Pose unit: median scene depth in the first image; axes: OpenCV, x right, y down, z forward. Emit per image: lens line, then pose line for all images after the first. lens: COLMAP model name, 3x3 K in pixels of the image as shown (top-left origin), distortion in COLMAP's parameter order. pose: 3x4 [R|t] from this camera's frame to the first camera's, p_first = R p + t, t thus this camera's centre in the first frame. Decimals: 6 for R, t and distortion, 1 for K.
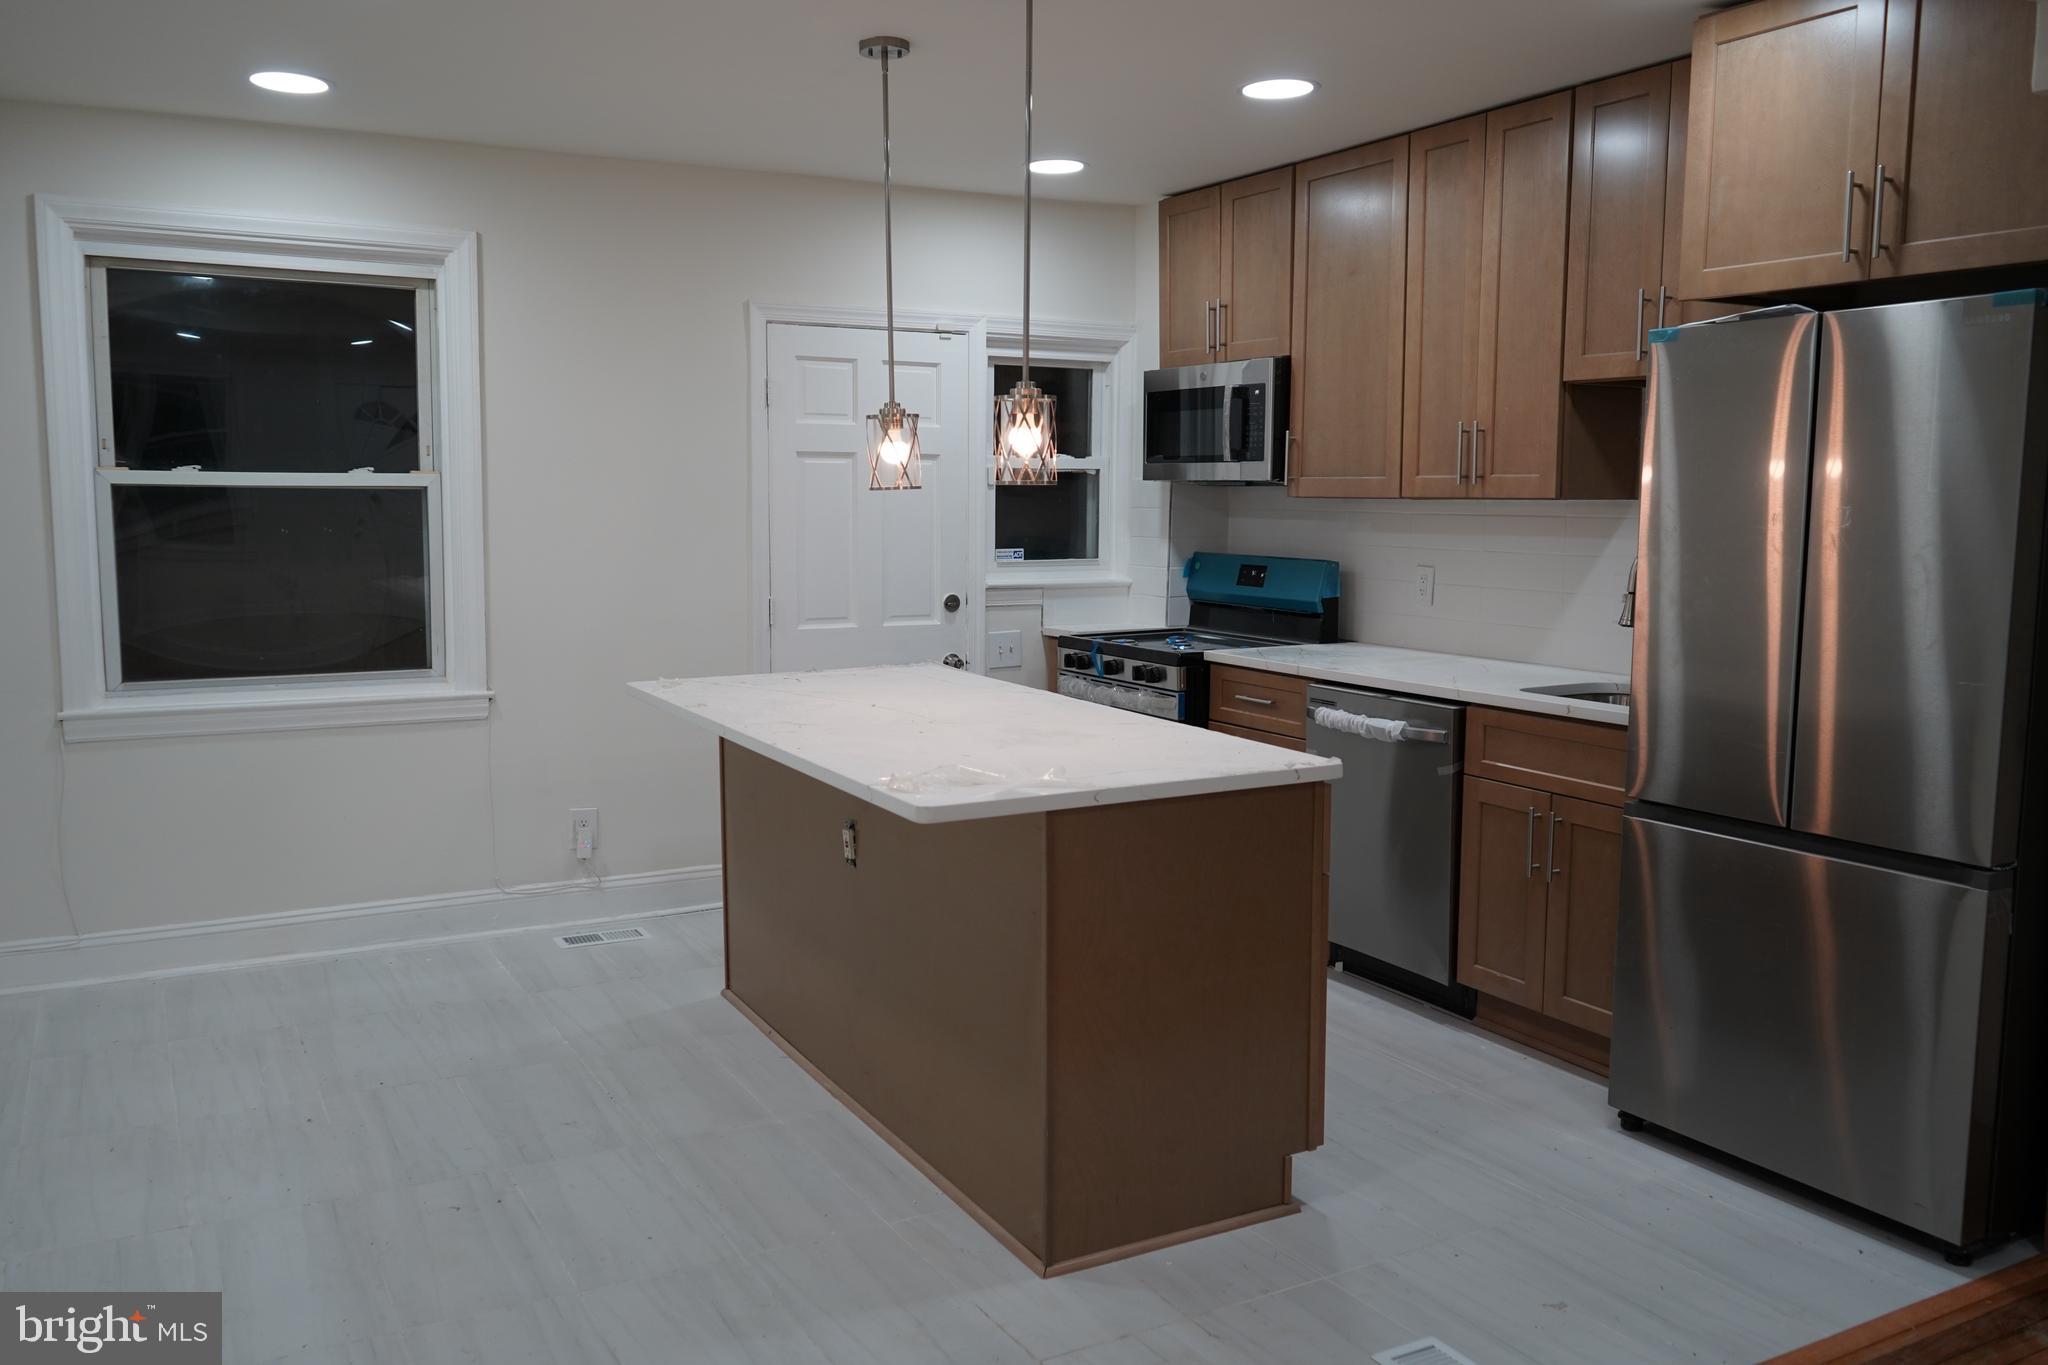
lens RADIAL K [[1629.8, 0, 1021.0], [0, 1629.8, 677.3], [0, 0, 1]] dist [-0.011546, 0.014203]
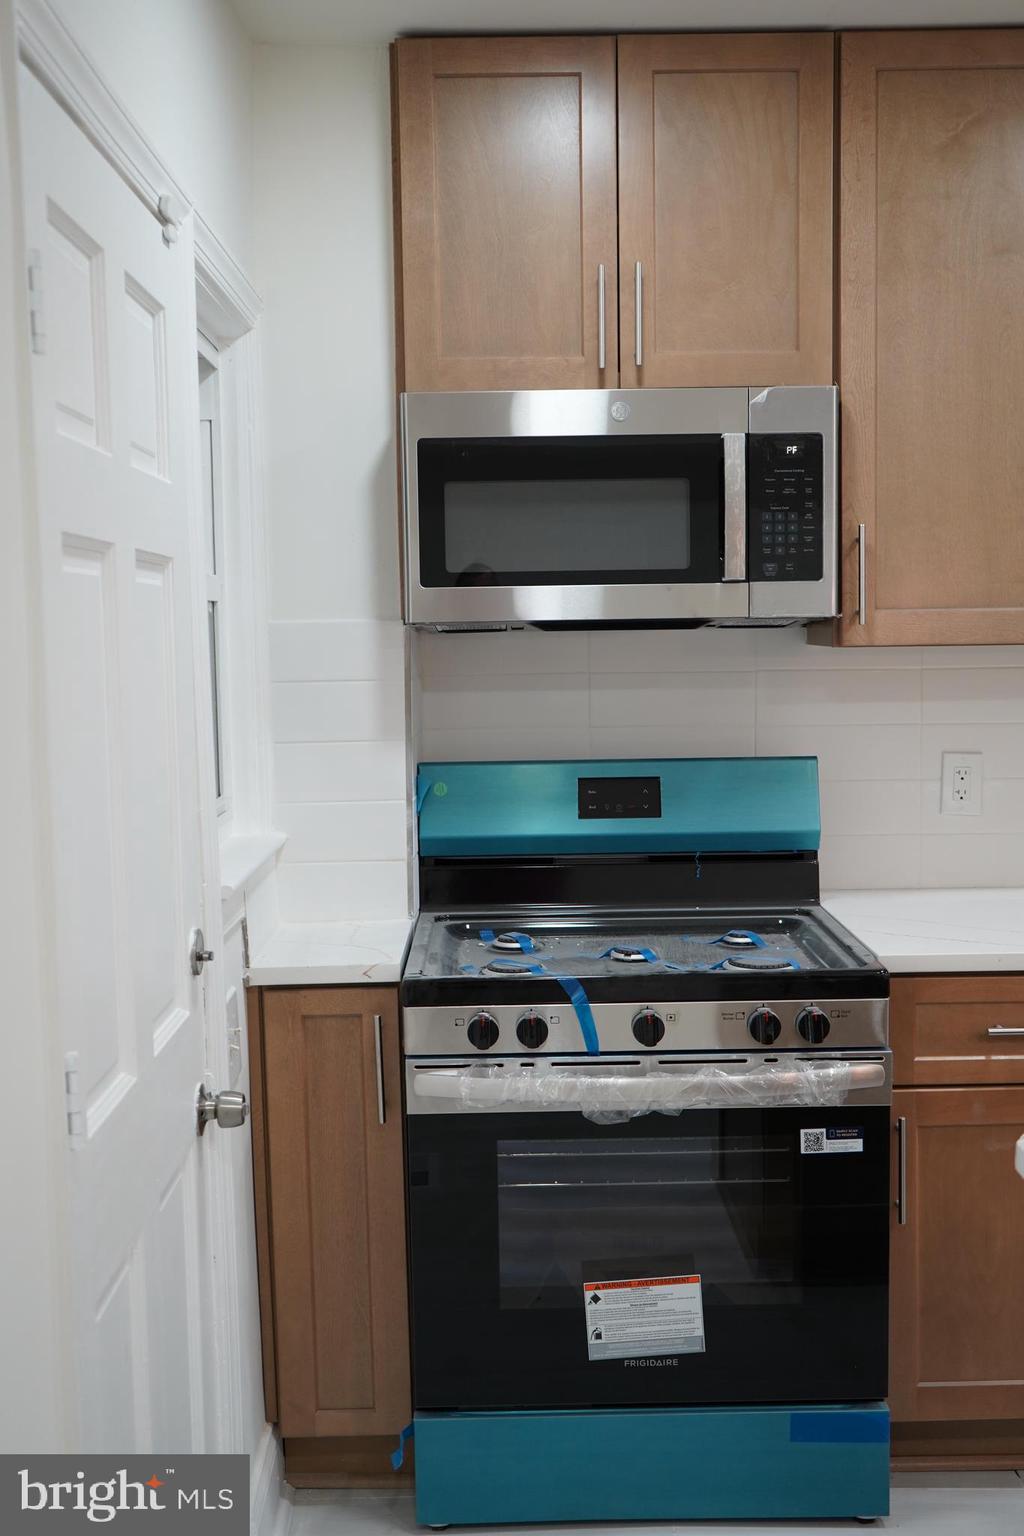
lens RADIAL K [[1739.5, 0, 513.1], [0, 1739.5, 767.9], [0, 0, 1]] dist [0.082354, 0.000000]
pose [[0.465354, -0.084287, 0.881103, -0.380494], [0.122200, 0.992041, 0.030360, -0.095059], [-0.876649, 0.093542, 0.471950, 0.773896]]
